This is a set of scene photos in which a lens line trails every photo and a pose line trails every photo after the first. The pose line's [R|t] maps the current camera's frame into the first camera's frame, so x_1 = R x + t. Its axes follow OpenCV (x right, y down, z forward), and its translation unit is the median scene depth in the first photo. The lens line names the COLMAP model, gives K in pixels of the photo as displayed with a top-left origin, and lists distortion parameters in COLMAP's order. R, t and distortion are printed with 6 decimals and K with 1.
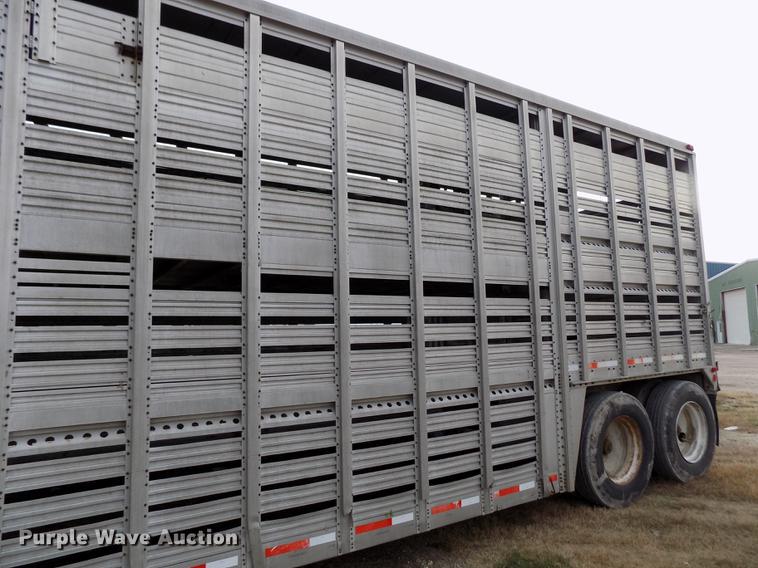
lens RADIAL K [[490.7, 0, 370.9], [0, 490.7, 288.9], [0, 0, 1]] dist [-0.040938, 0.025422]
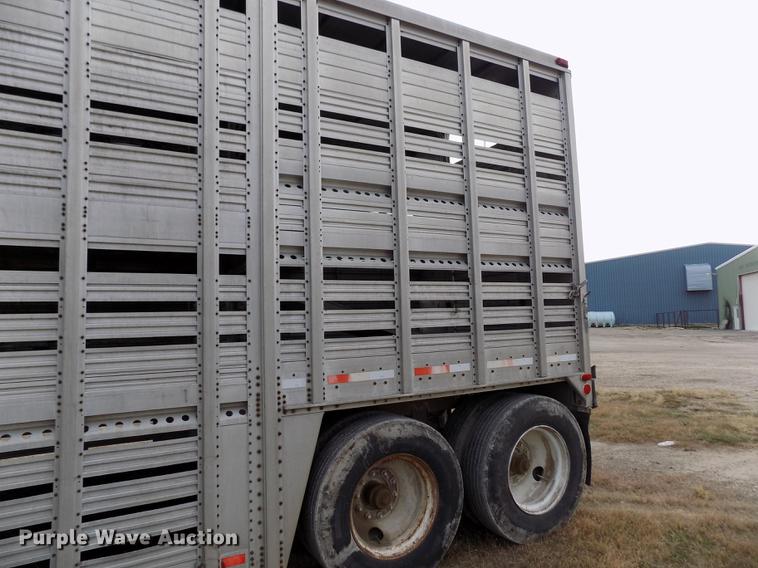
lens RADIAL K [[521.9, 0, 385.4], [0, 521.9, 279.0], [0, 0, 1]] dist [-0.040791, 0.030997]
pose [[0.999963, -0.005221, -0.006894, 0.254101], [0.005318, 0.999887, 0.014060, 0.007702], [0.006820, -0.014096, 0.999877, 0.149971]]
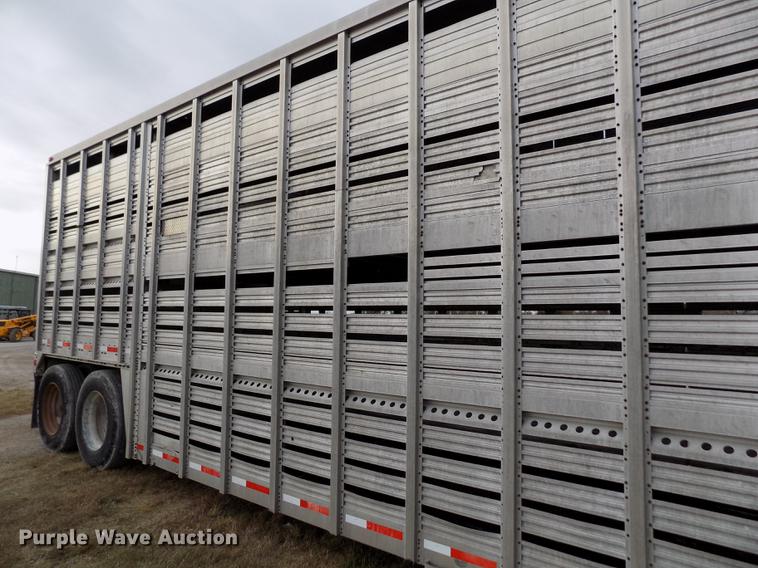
lens RADIAL K [[624.6, 0, 375.6], [0, 624.6, 278.5], [0, 0, 1]] dist [-0.040076, 0.049800]
pose [[0.269505, -0.041502, -0.962104, 1.233883], [0.058971, 0.997907, -0.026527, 0.038325], [0.961192, -0.049587, 0.271389, 0.728707]]
